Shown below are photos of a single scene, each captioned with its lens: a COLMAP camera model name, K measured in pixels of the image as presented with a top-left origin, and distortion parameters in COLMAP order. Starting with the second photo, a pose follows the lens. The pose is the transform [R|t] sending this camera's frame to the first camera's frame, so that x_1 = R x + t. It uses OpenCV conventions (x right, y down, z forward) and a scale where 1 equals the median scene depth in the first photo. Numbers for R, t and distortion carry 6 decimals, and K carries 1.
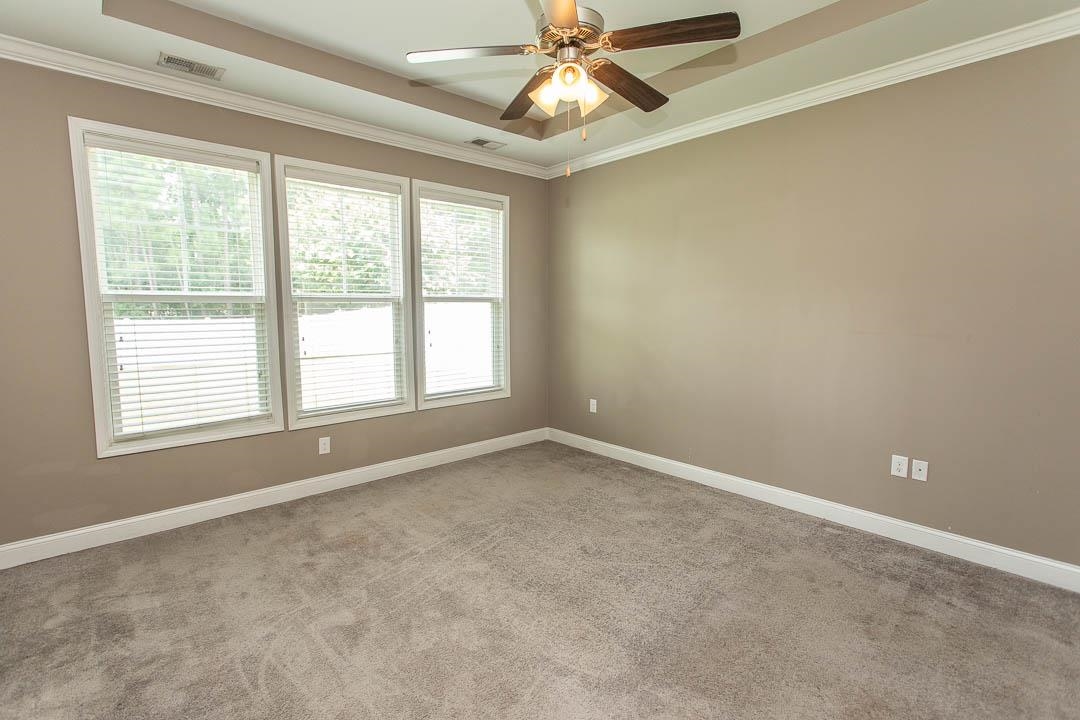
lens RADIAL K [[508.2, 0, 541.2], [0, 508.2, 353.9], [0, 0, 1]] dist [0.002947, 0.000760]
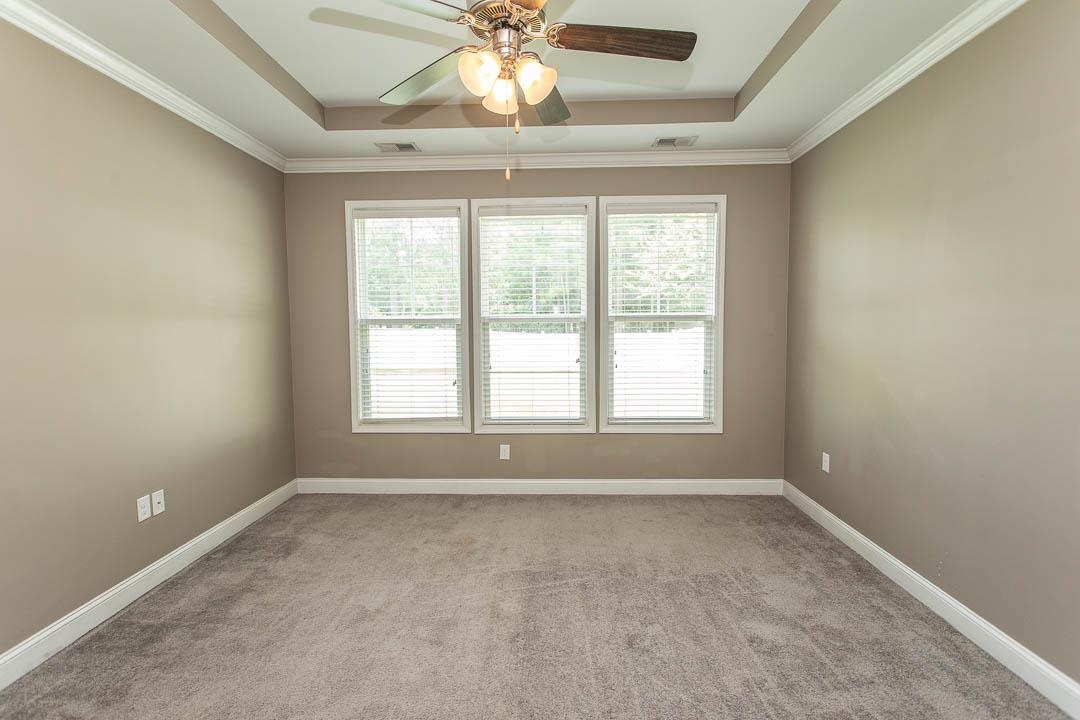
lens RADIAL K [[508.2, 0, 539.1], [0, 508.2, 357.1], [0, 0, 1]] dist [0.002947, 0.000760]
pose [[0.723477, 0.043716, -0.688963, 0.363920], [-0.057474, 0.998342, 0.002993, -0.032283], [0.687952, 0.037432, 0.724791, 0.227238]]
